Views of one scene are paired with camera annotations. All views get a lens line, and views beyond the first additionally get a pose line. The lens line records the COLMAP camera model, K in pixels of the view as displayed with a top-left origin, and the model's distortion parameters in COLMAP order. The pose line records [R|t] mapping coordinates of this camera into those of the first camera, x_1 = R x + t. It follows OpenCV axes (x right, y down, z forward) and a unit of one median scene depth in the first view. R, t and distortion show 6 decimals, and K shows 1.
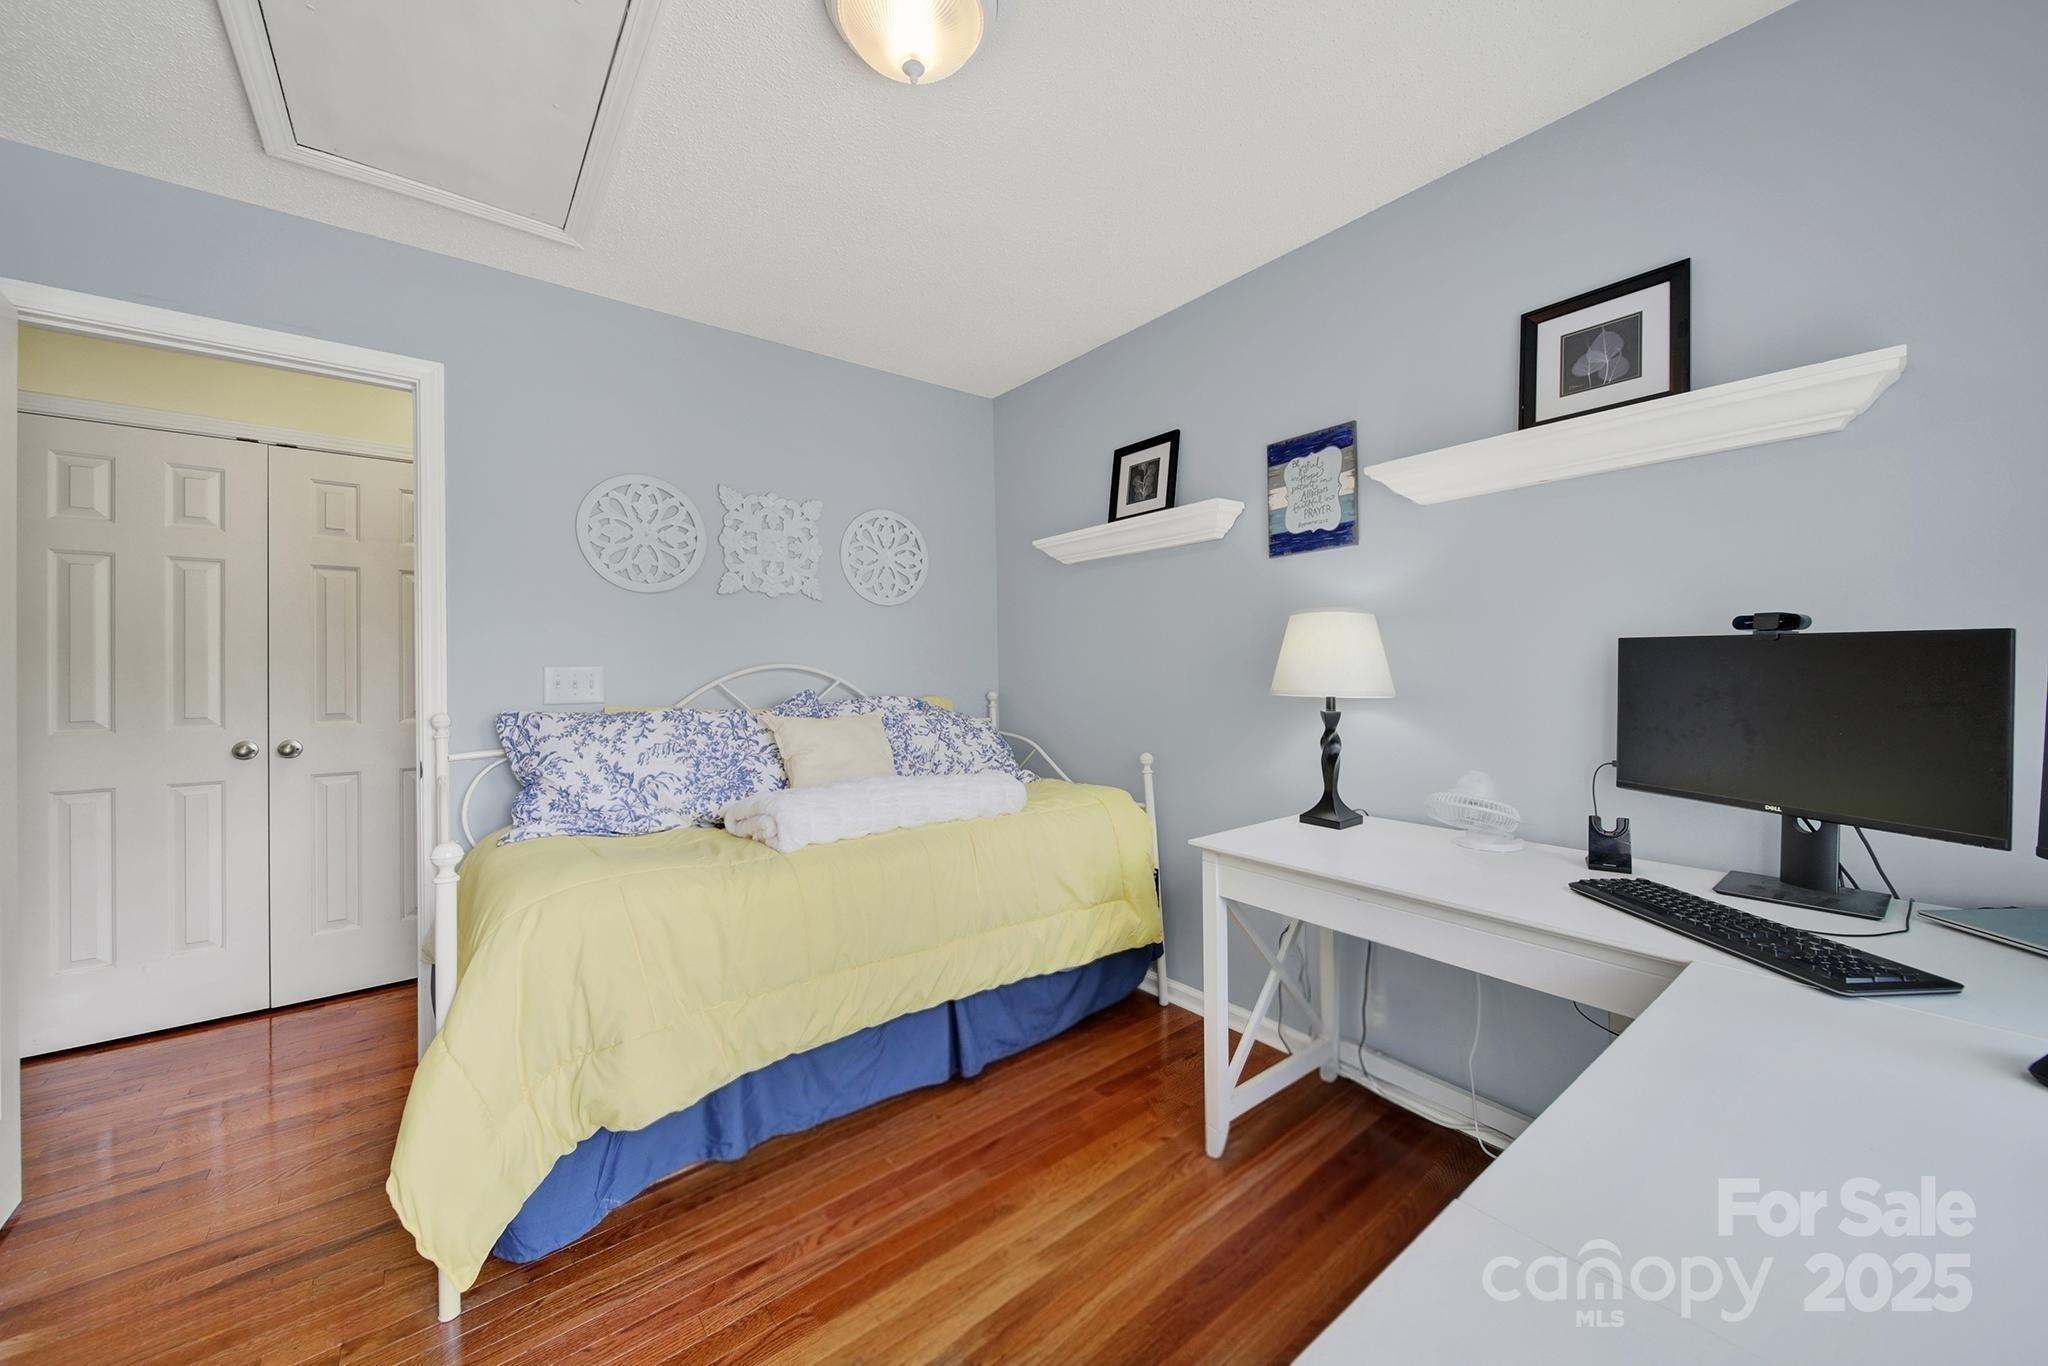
lens RADIAL K [[739.6, 0, 1023.0], [0, 739.6, 662.8], [0, 0, 1]] dist [0.000504, 0.000008]
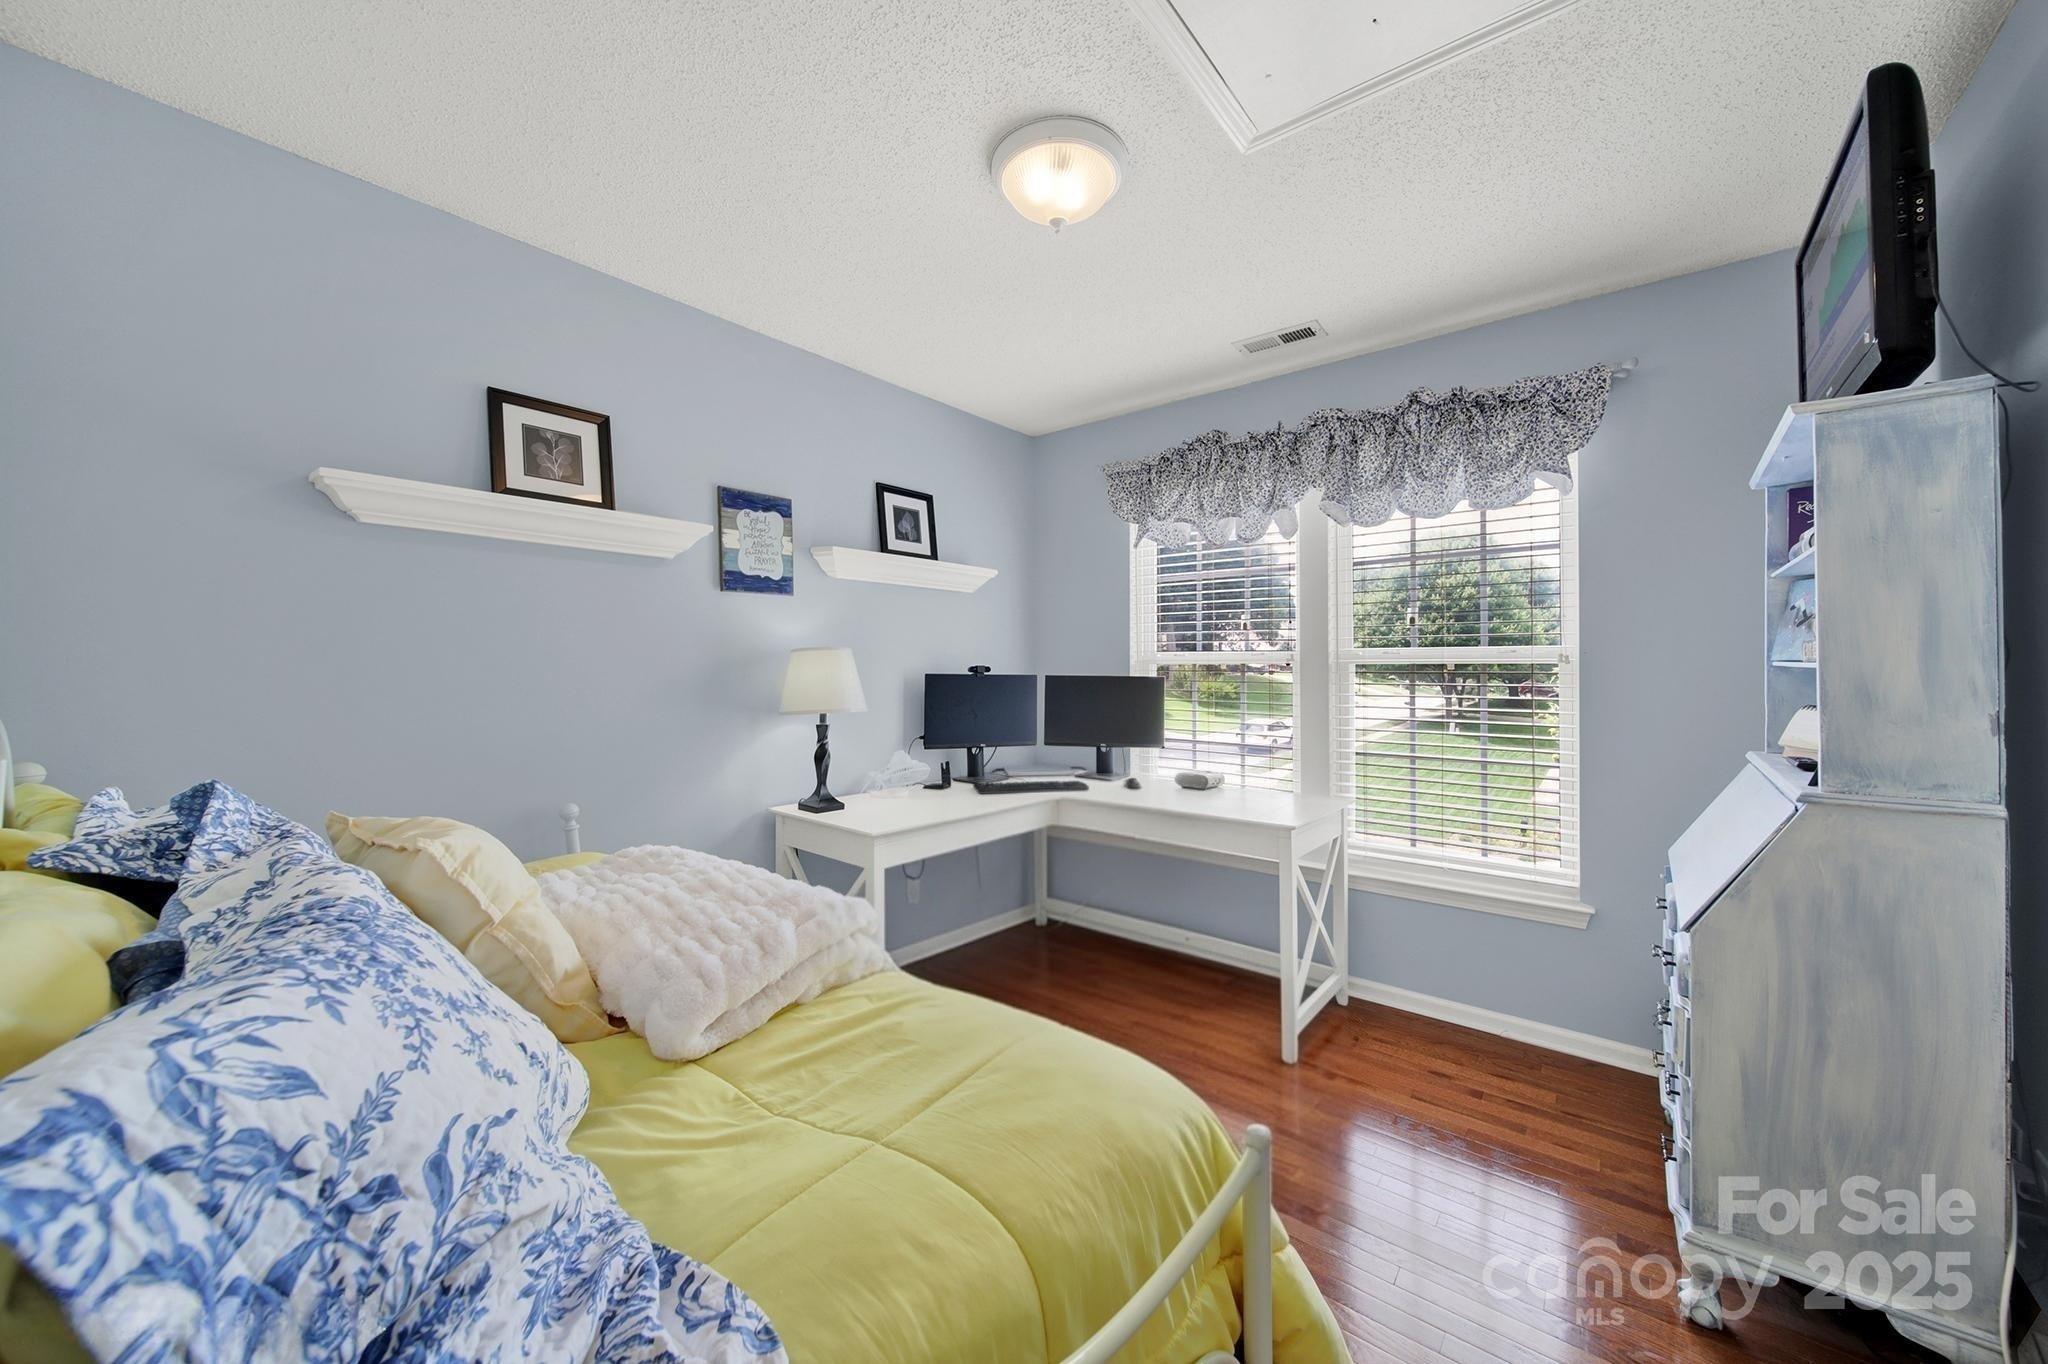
lens RADIAL K [[739.6, 0, 1023.0], [0, 739.6, 661.8], [0, 0, 1]] dist [0.000504, 0.000008]
pose [[-0.212776, 0.020113, 0.976894, -0.882548], [-0.004176, 0.999760, -0.021493, -0.017528], [-0.977092, -0.008652, -0.212641, 0.863164]]
